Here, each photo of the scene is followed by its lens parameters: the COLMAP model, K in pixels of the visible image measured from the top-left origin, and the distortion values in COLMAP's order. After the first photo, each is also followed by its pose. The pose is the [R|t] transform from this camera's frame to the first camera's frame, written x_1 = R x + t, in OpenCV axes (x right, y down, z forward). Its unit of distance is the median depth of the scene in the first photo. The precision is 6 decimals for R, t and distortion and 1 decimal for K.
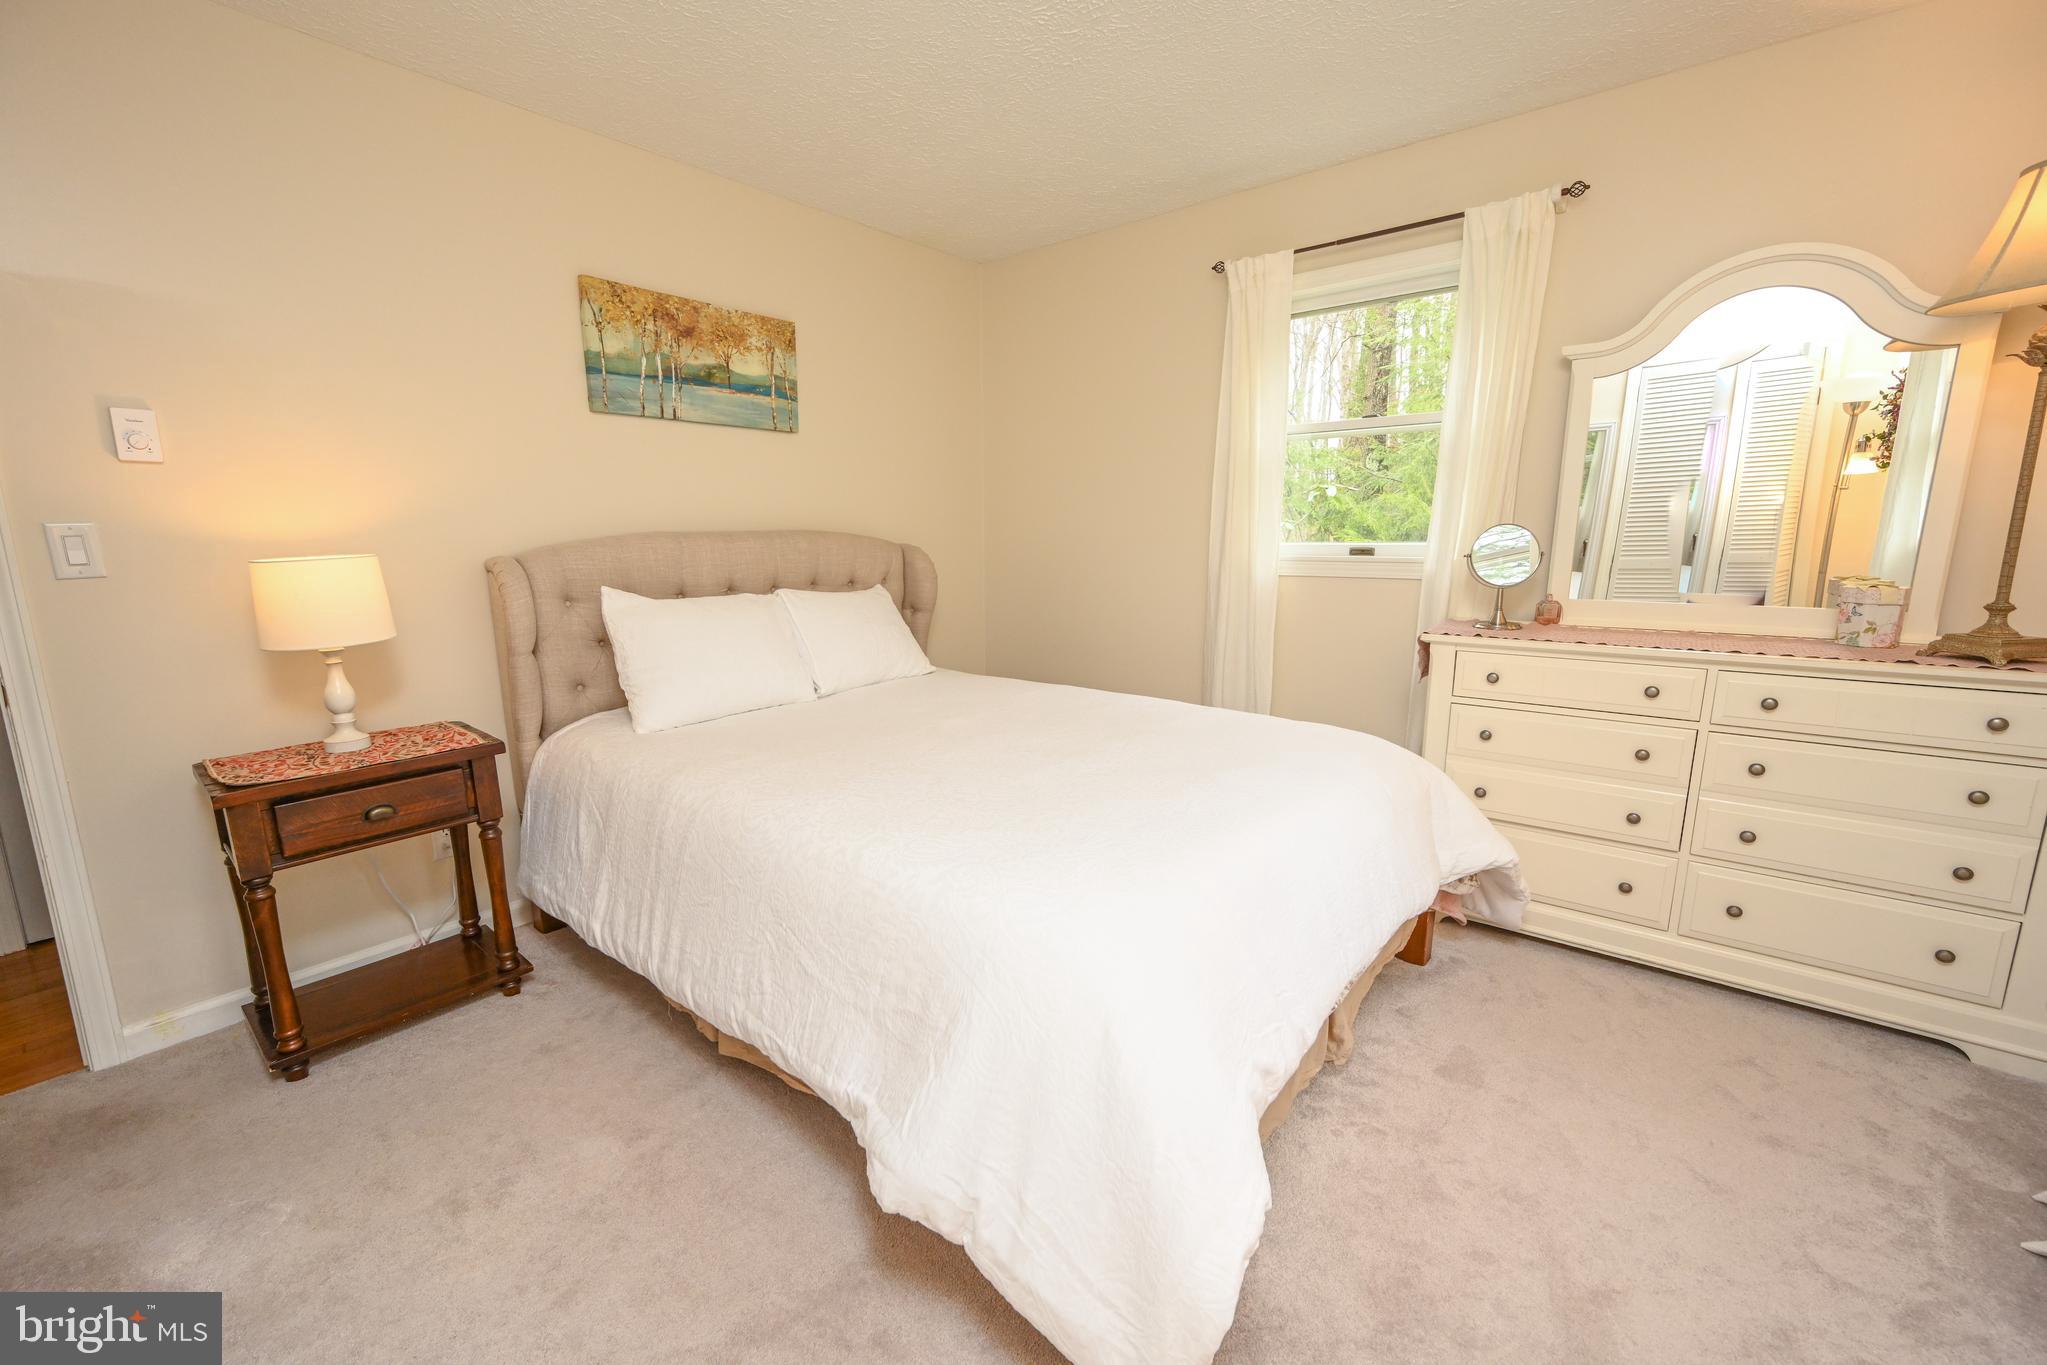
lens RADIAL K [[826.0, 0, 1021.3], [0, 826.0, 685.3], [0, 0, 1]] dist [-0.002474, -0.000082]
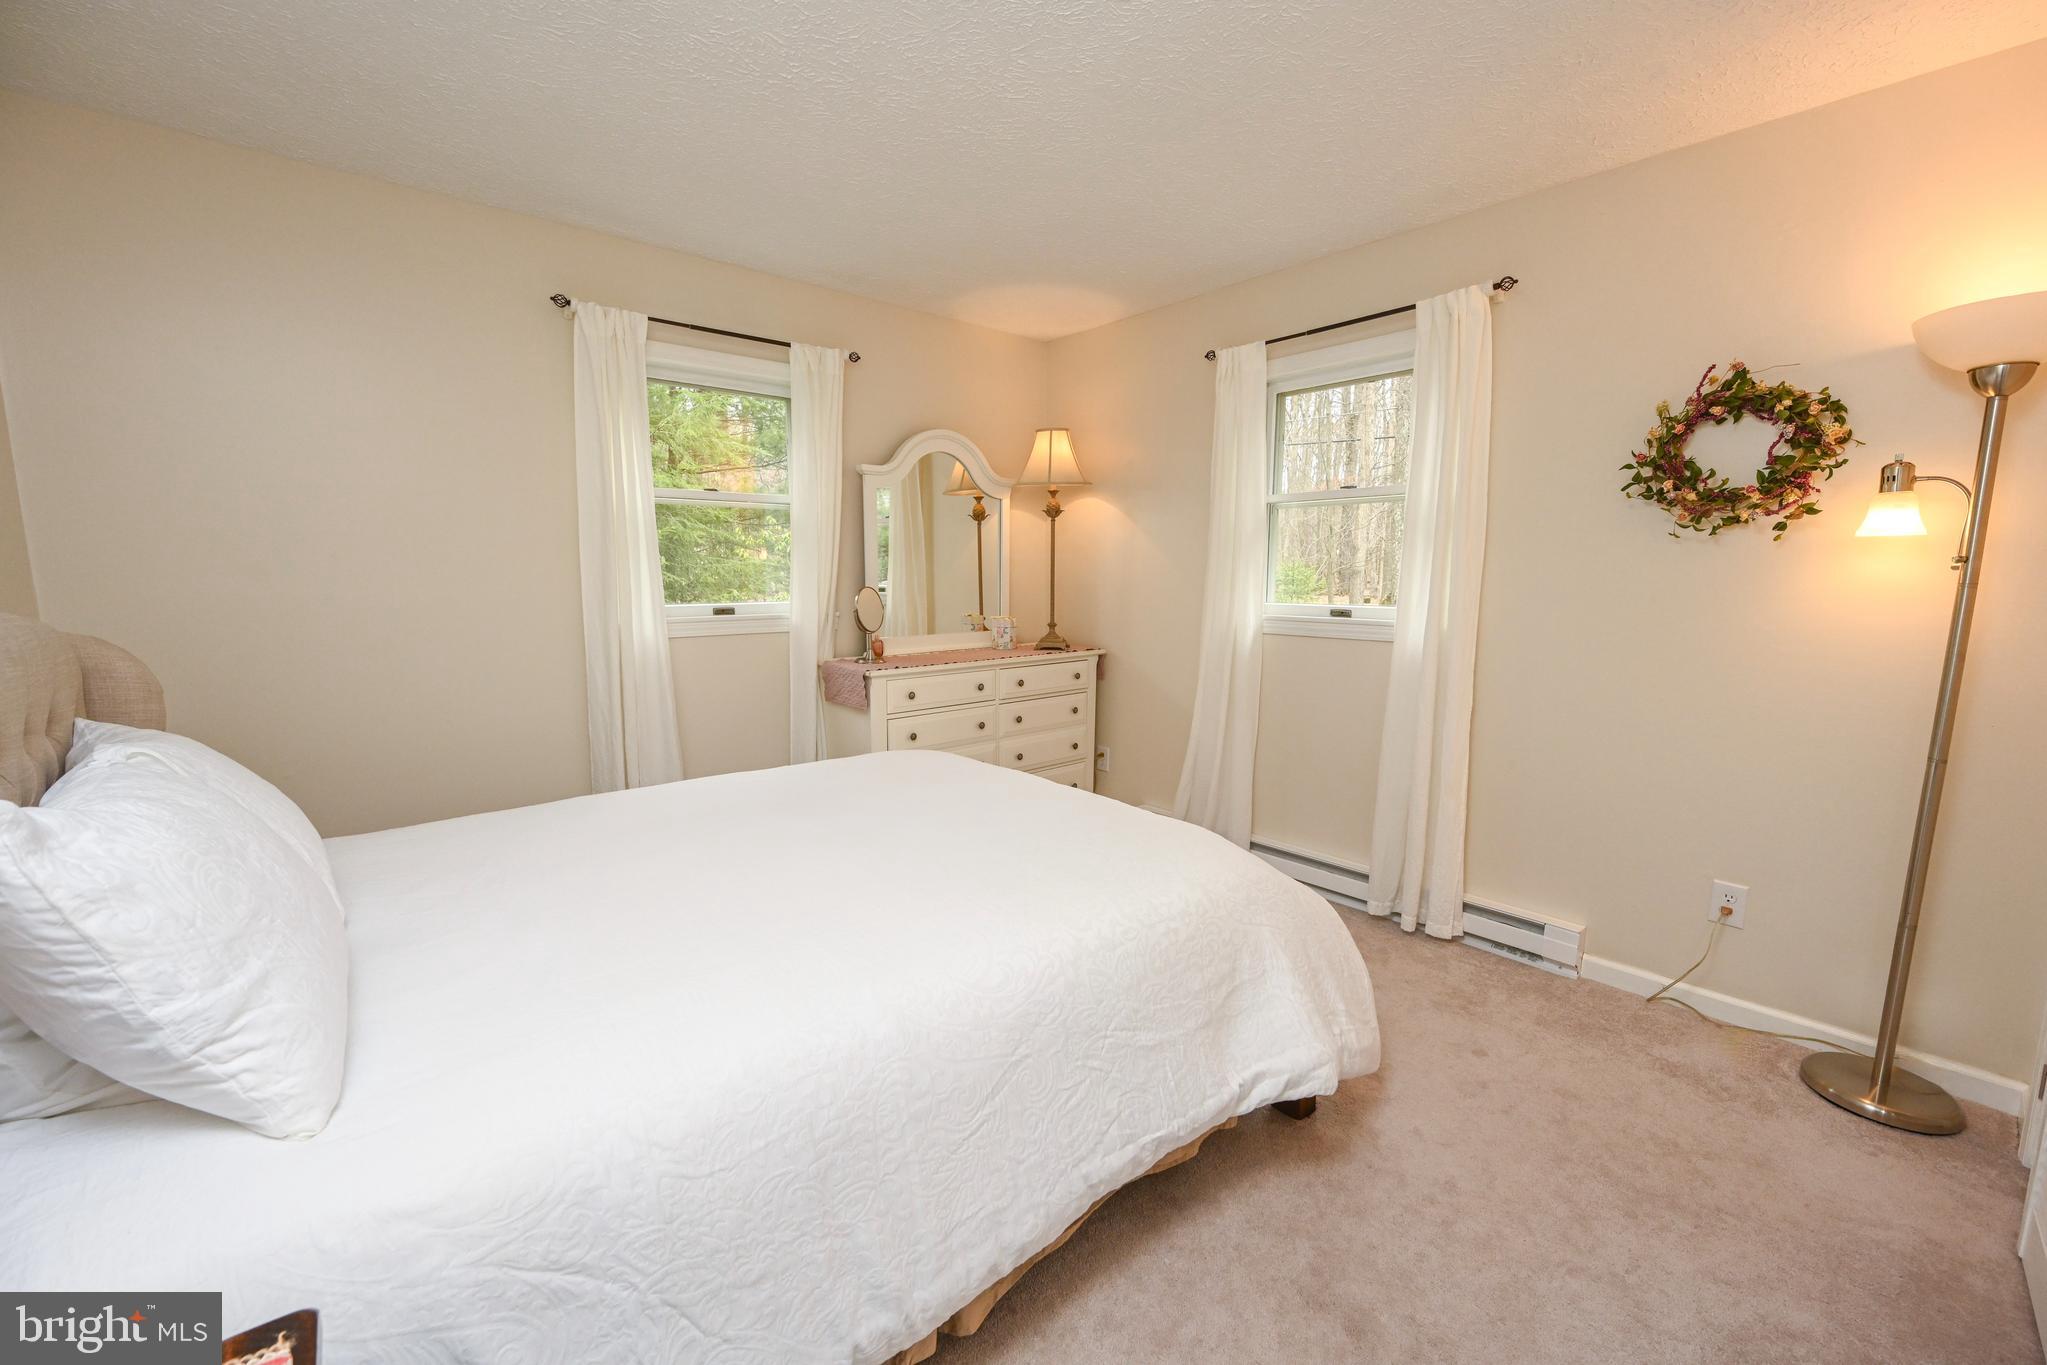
lens RADIAL K [[826.0, 0, 1021.3], [0, 826.0, 685.3], [0, 0, 1]] dist [-0.002474, -0.000082]
pose [[0.152789, -0.132342, 0.979357, -0.761447], [0.176107, 0.978777, 0.104790, -0.137675], [-0.972441, 0.156461, 0.172853, 0.546569]]
